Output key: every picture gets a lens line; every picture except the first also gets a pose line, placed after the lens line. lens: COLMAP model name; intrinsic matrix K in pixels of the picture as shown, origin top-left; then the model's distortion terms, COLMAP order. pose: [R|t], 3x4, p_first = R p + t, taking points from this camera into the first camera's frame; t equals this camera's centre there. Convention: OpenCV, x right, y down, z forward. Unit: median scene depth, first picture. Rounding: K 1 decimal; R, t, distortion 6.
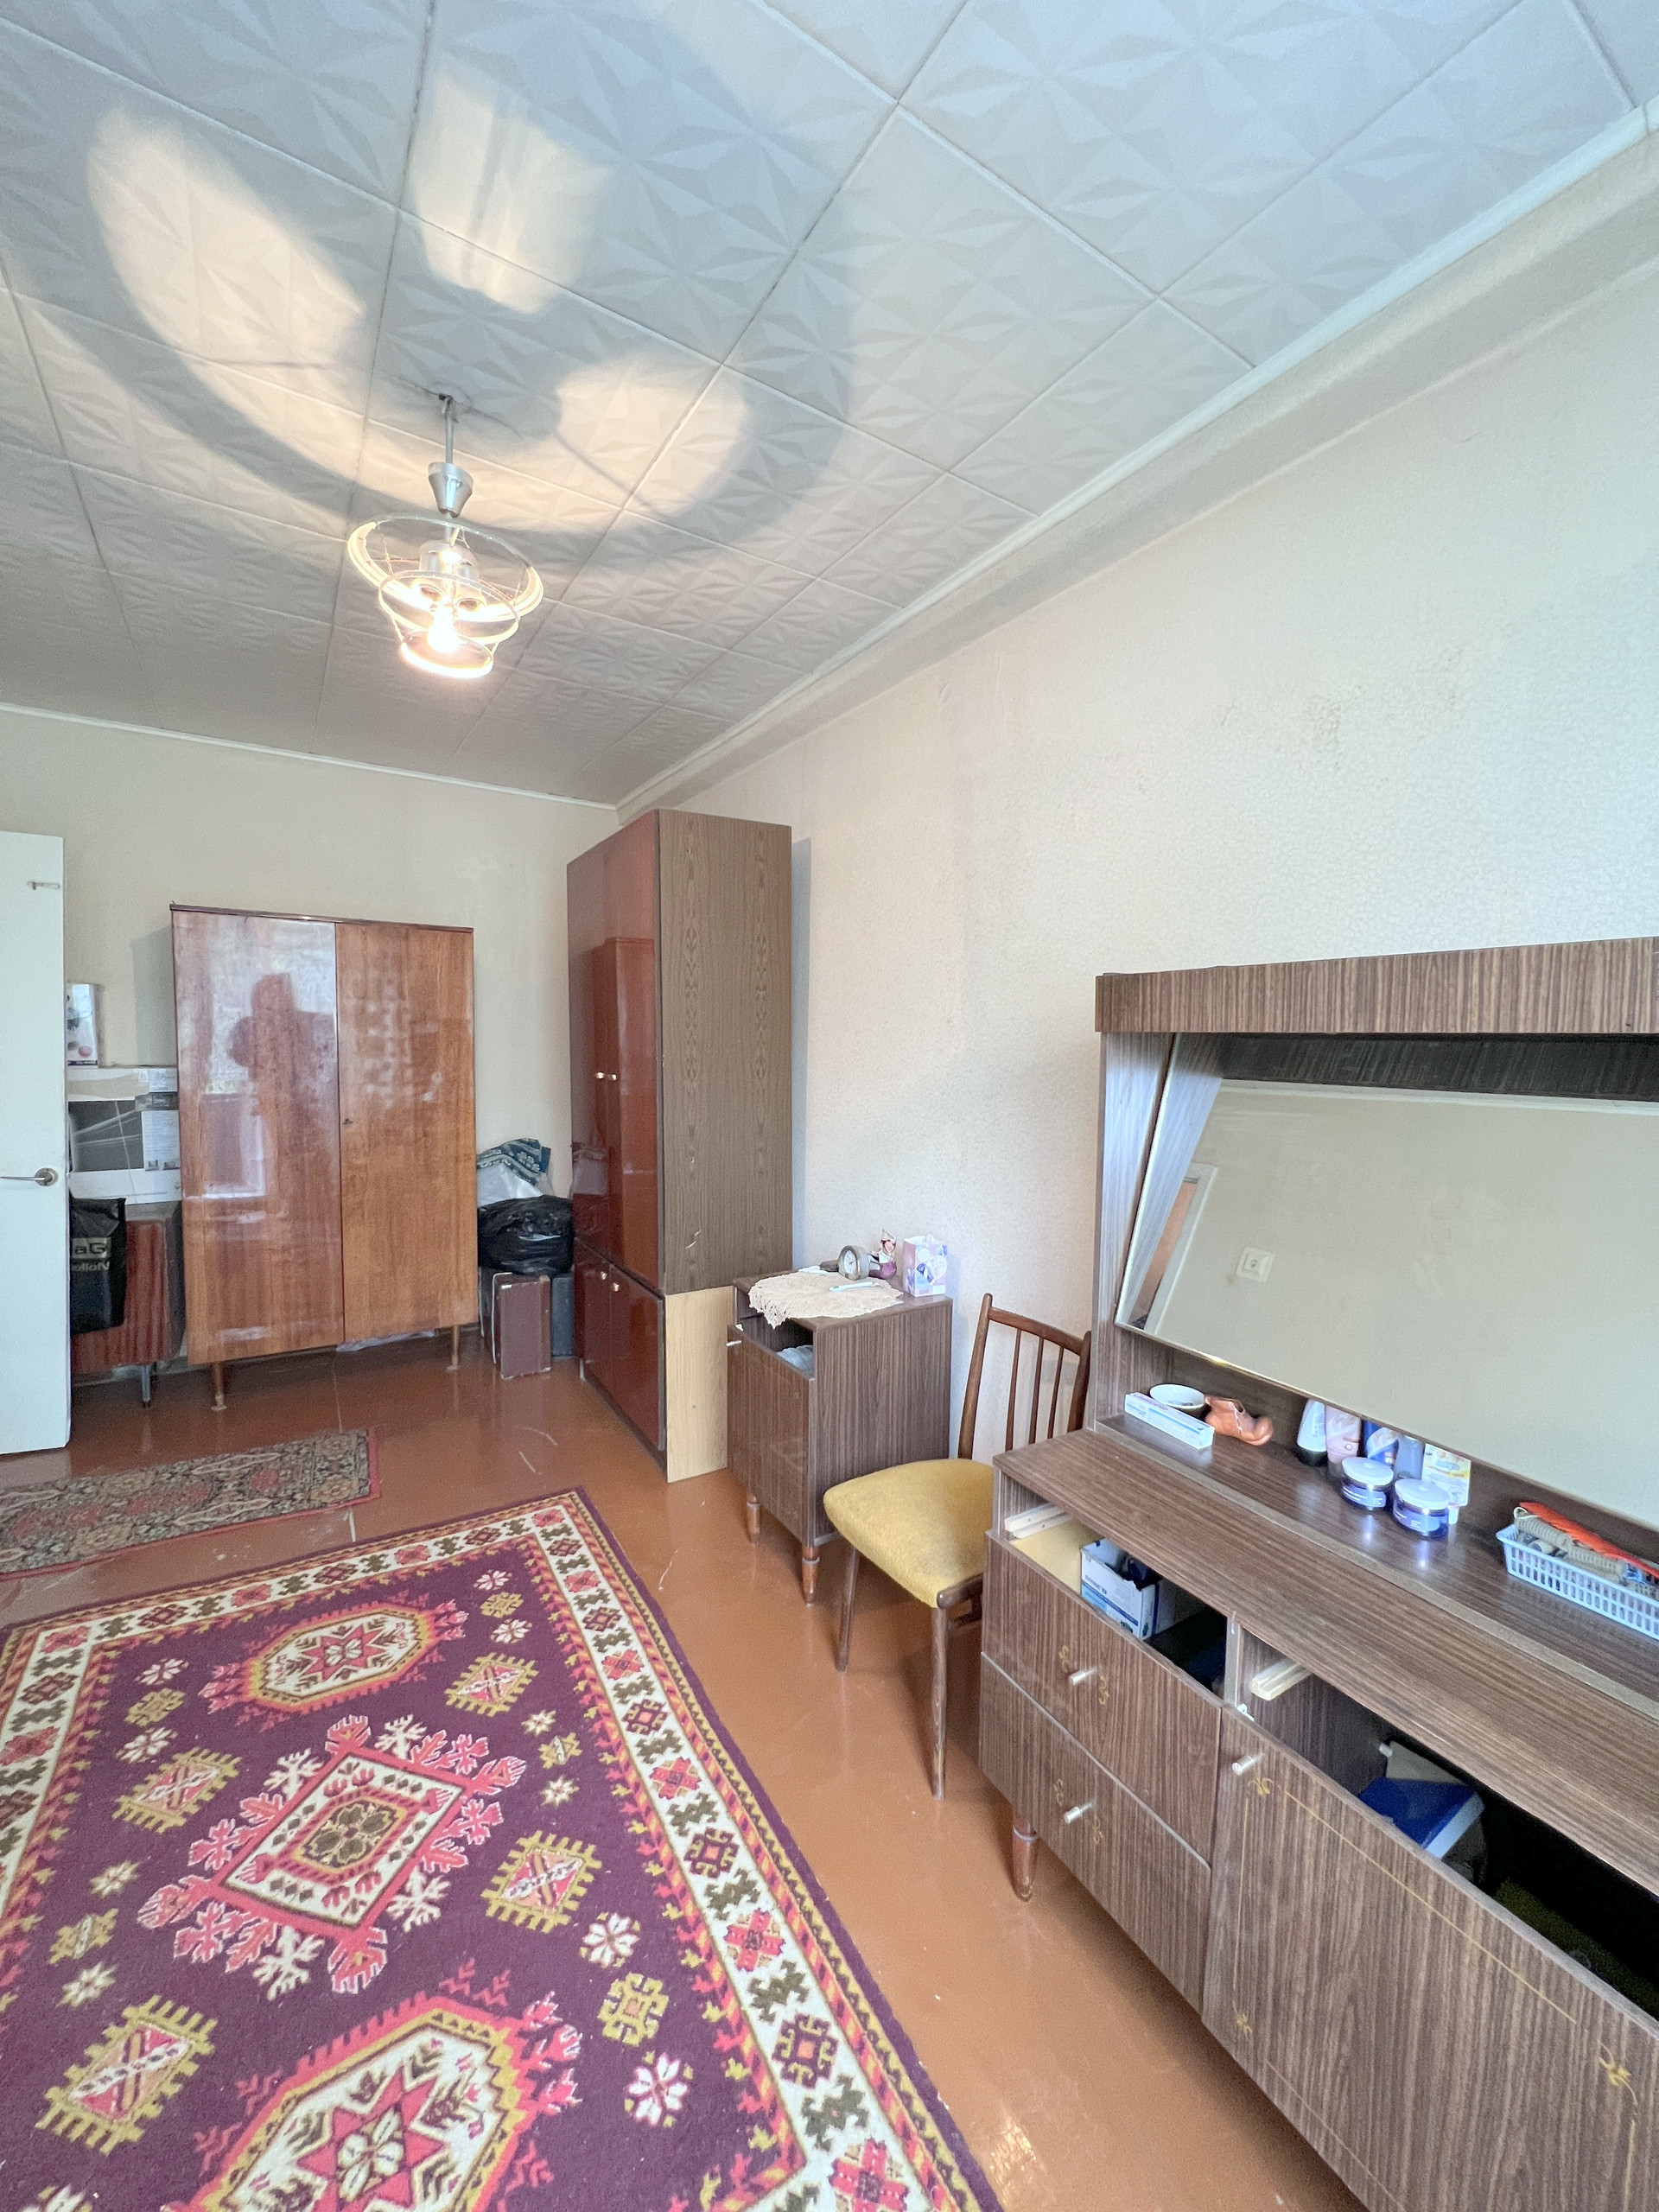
lens RADIAL K [[882.1, 0, 832.4], [0, 882.1, 1099.8], [0, 0, 1]] dist [-0.002384, -0.000283]
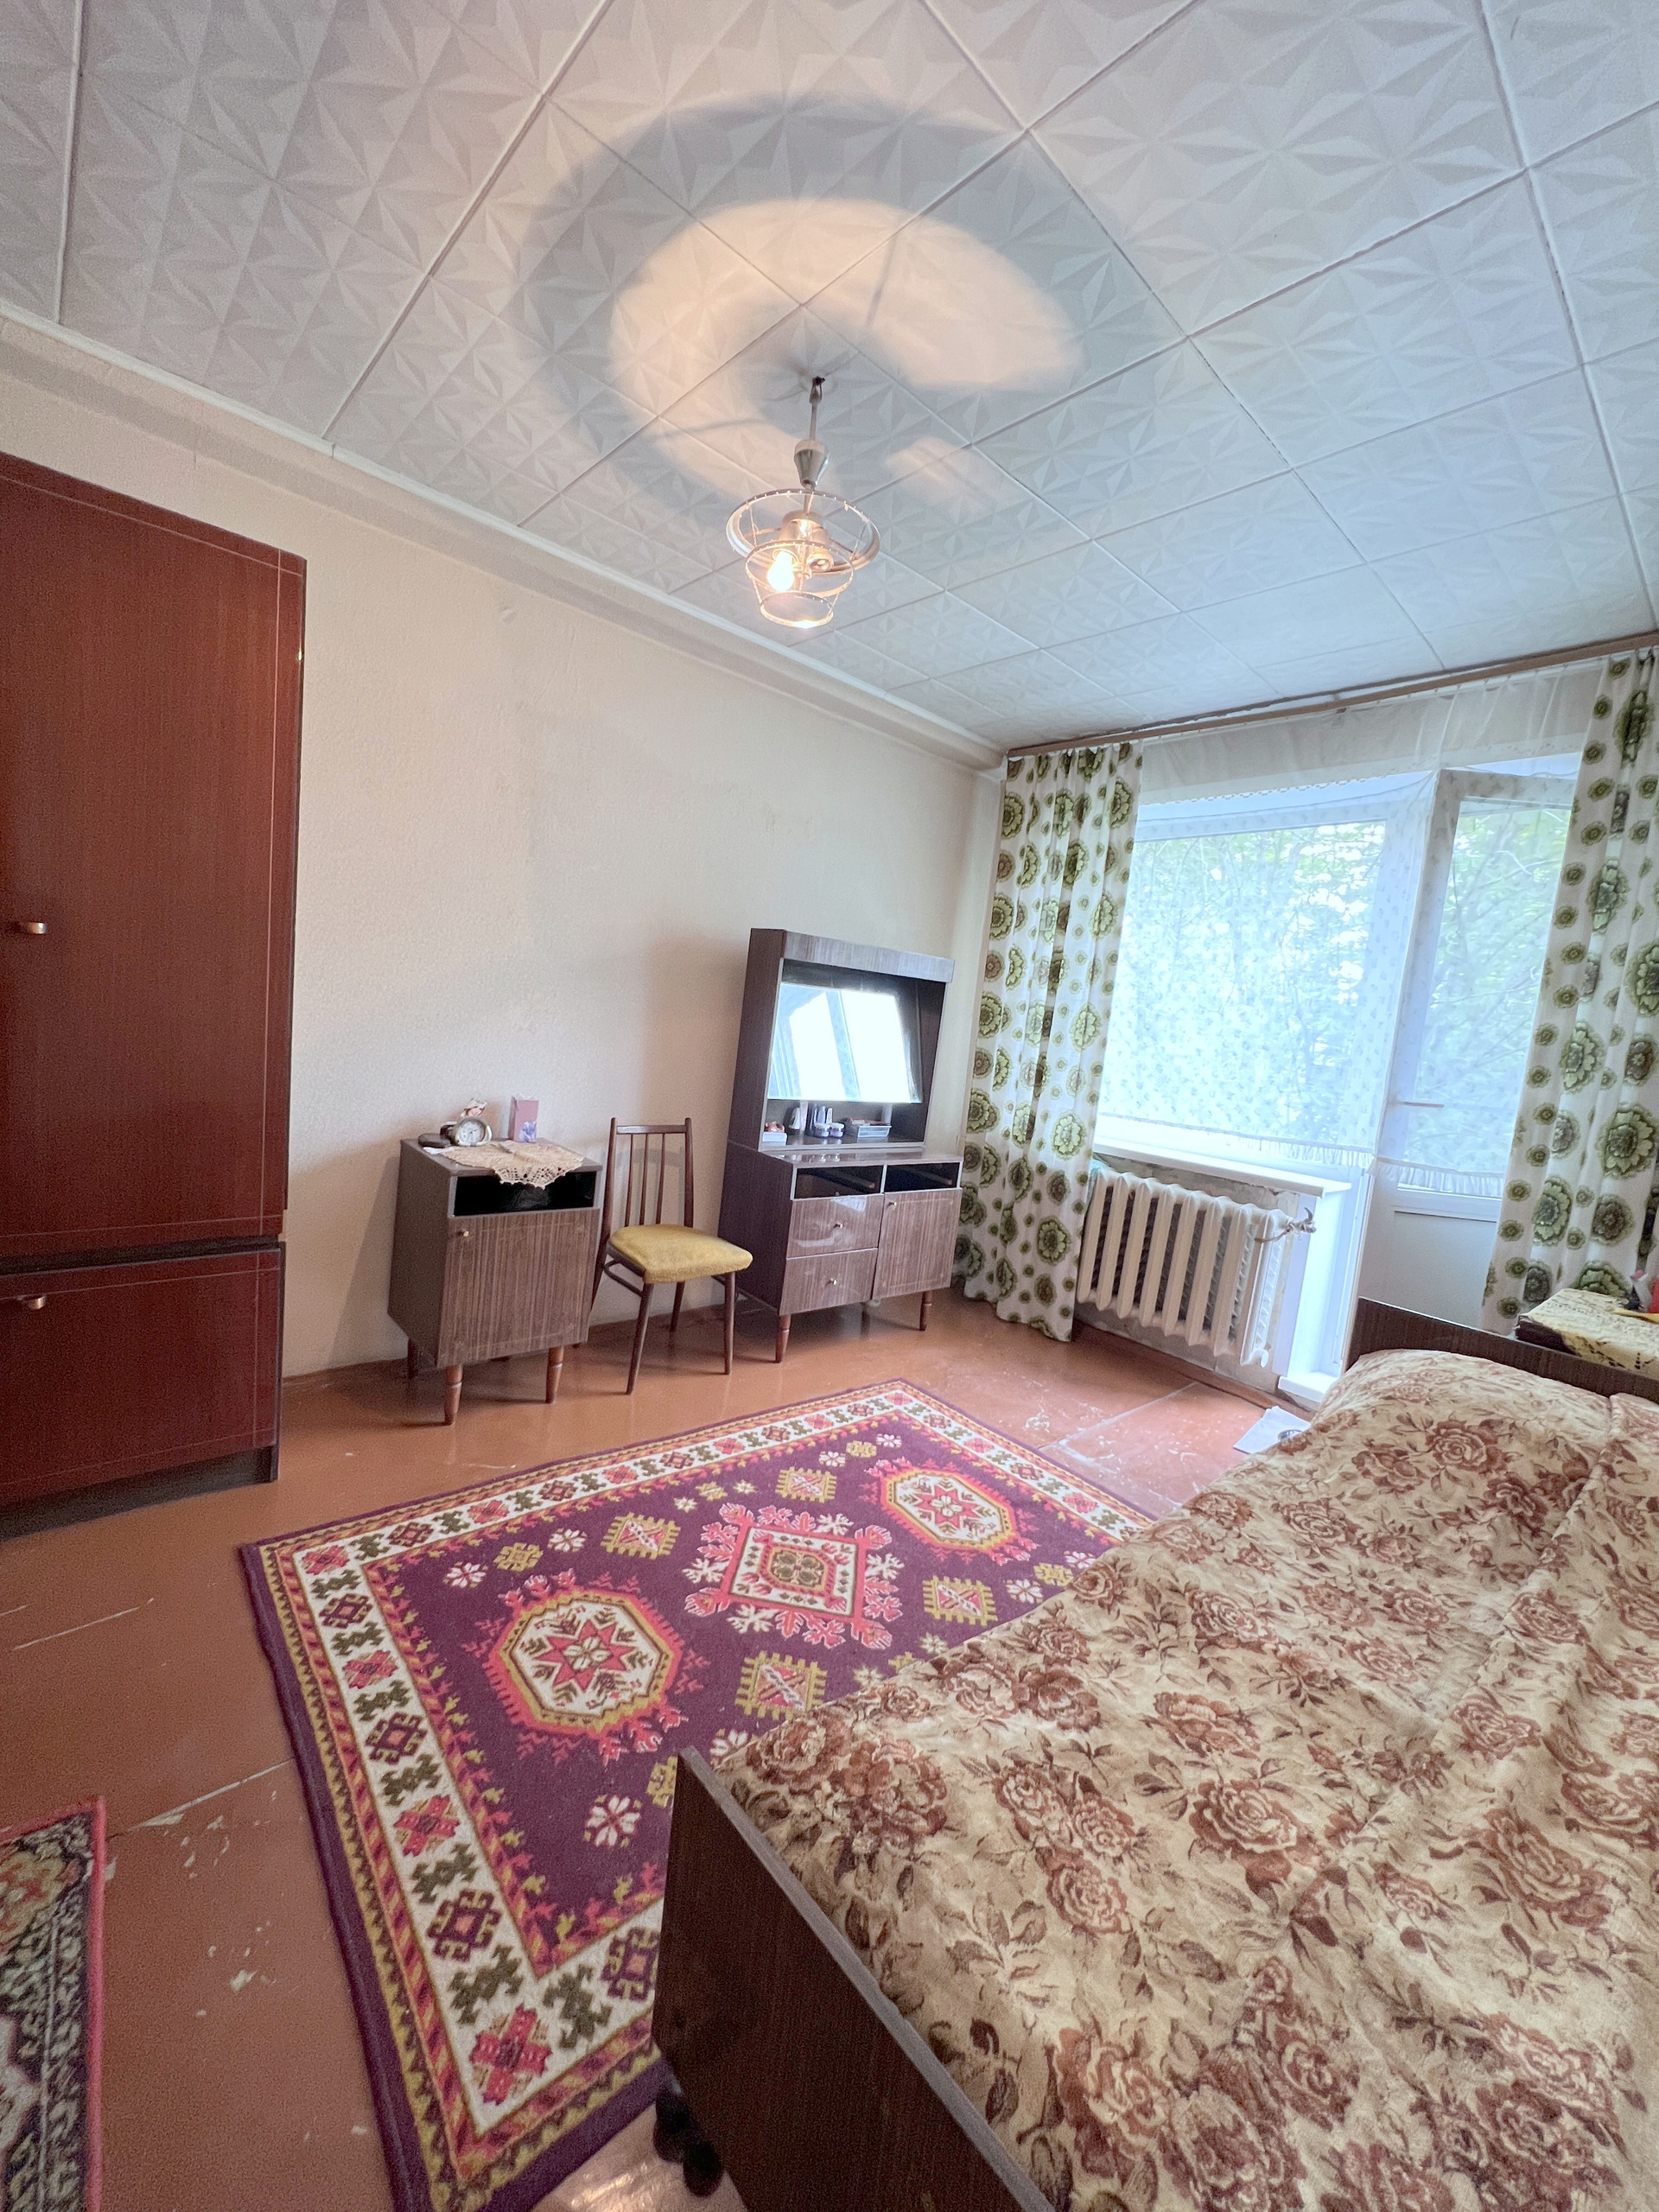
lens RADIAL K [[878.2, 0, 840.2], [0, 878.2, 1098.1], [0, 0, 1]] dist [-0.005320, 0.000370]
pose [[-0.171762, -0.143756, 0.974593, -1.483845], [-0.050281, 0.989286, 0.137062, -0.034468], [-0.983855, -0.025462, -0.177149, 1.018120]]
